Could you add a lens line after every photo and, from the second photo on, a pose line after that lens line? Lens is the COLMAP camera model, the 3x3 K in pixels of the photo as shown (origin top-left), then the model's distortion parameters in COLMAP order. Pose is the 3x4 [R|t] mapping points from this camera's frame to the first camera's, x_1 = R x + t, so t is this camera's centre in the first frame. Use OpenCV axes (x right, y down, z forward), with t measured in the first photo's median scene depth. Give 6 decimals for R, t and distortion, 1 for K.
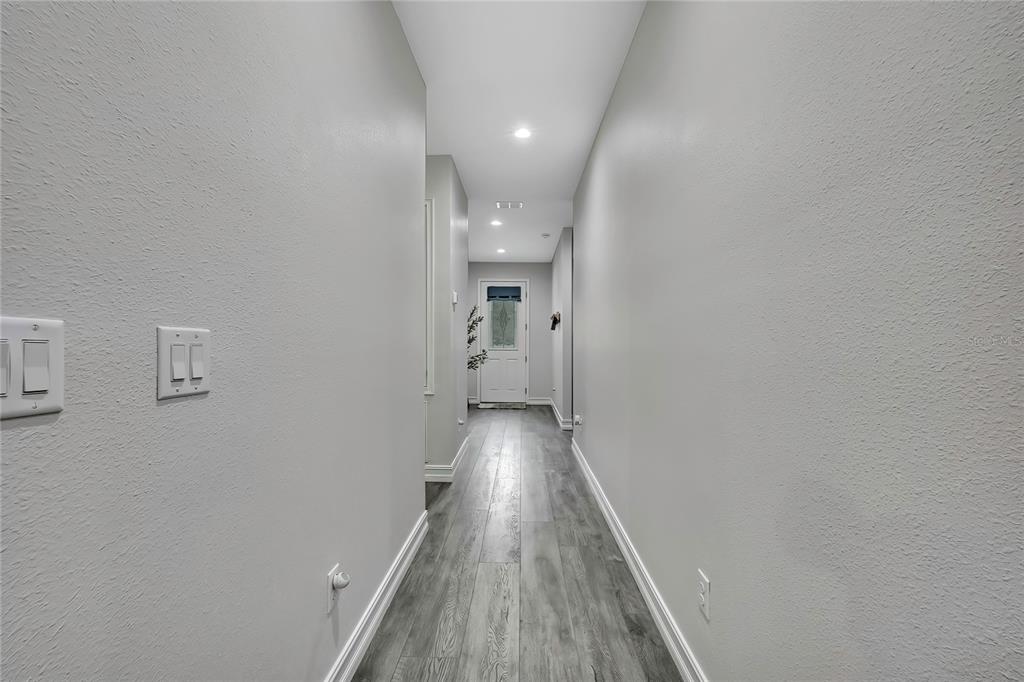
lens RADIAL K [[458.8, 0, 505.9], [0, 458.8, 348.4], [0, 0, 1]] dist [-0.004030, -0.000704]
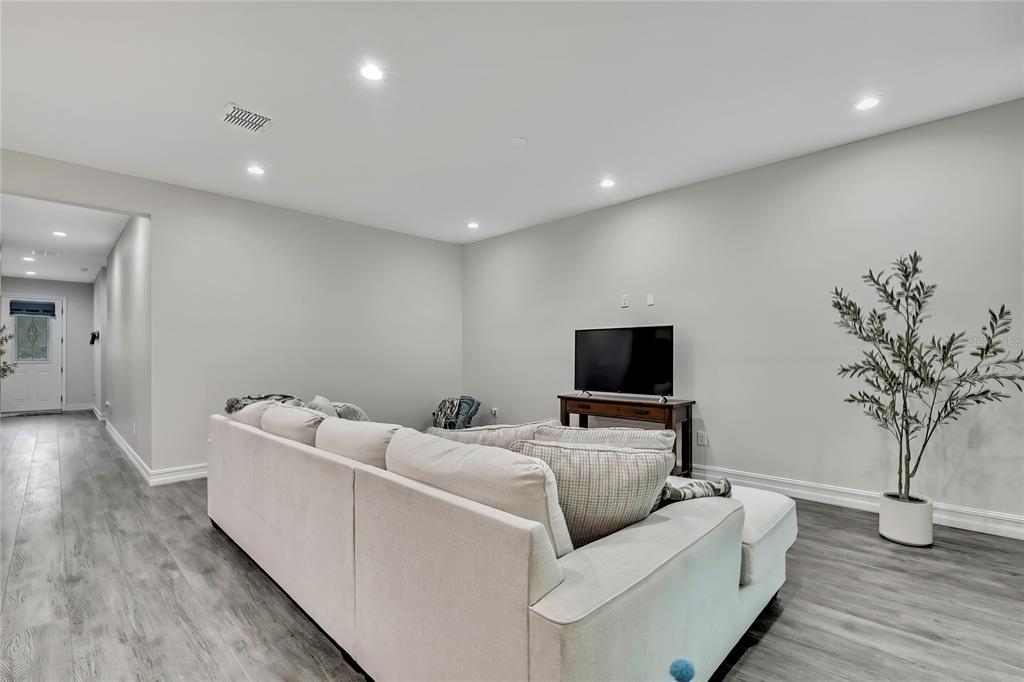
lens RADIAL K [[458.8, 0, 505.9], [0, 458.8, 348.4], [0, 0, 1]] dist [-0.004030, -0.000704]
pose [[0.685632, -0.001447, 0.727947, -0.025287], [0.017916, 0.999729, -0.014887, 0.006578], [-0.727728, 0.023249, 0.685472, -0.562938]]
